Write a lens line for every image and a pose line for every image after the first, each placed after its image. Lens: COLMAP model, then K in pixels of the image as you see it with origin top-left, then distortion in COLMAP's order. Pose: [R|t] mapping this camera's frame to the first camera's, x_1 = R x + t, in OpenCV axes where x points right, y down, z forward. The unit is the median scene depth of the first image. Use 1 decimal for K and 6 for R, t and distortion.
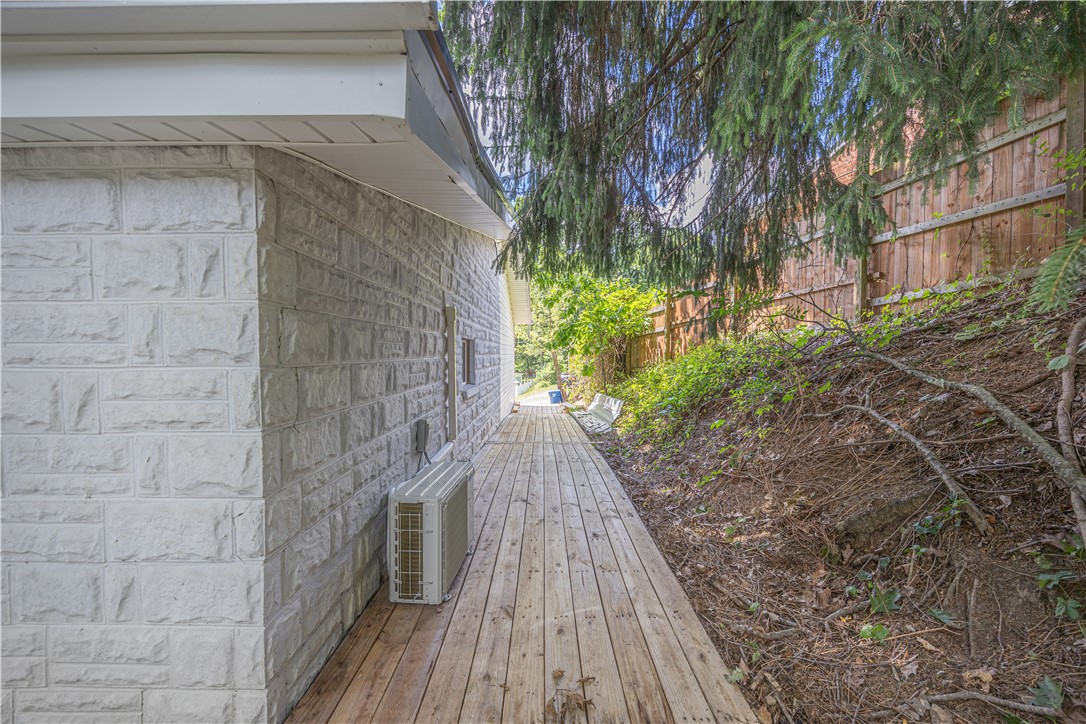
lens RADIAL K [[422.6, 0, 542.0], [0, 422.6, 362.7], [0, 0, 1]] dist [-0.000407, -0.000016]
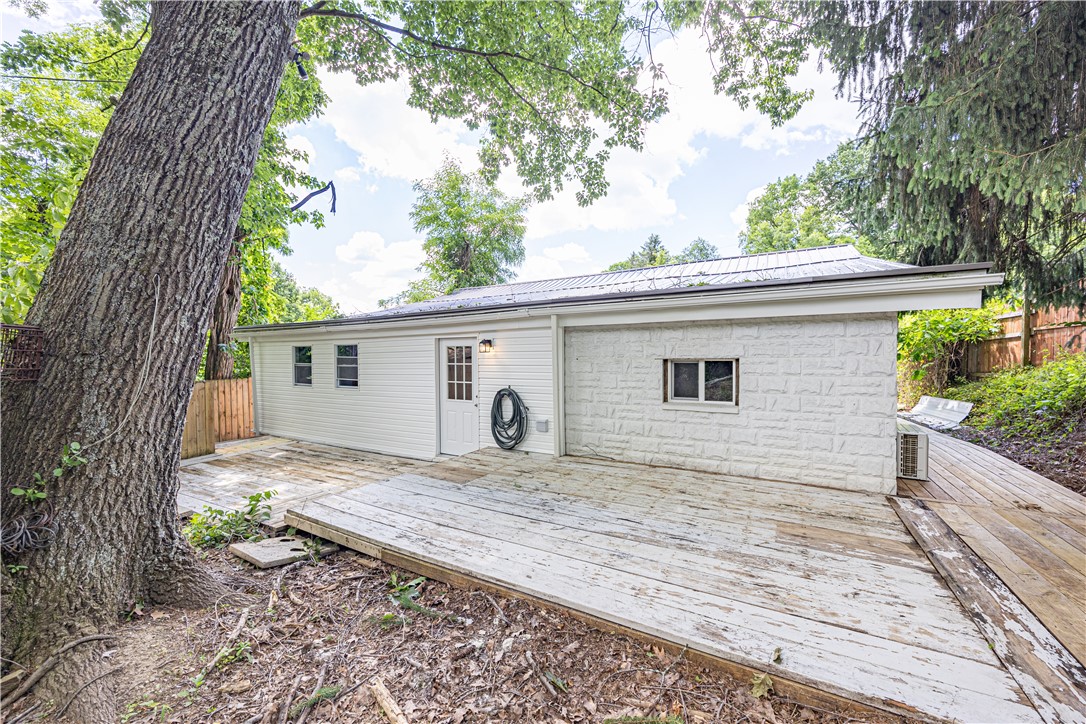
lens RADIAL K [[422.6, 0, 543.0], [0, 422.6, 363.7], [0, 0, 1]] dist [-0.000407, -0.000016]
pose [[0.867437, 0.001606, -0.497545, -1.374489], [0.000141, 0.999994, 0.003473, -0.103818], [0.497547, -0.003083, 0.867431, -3.059074]]
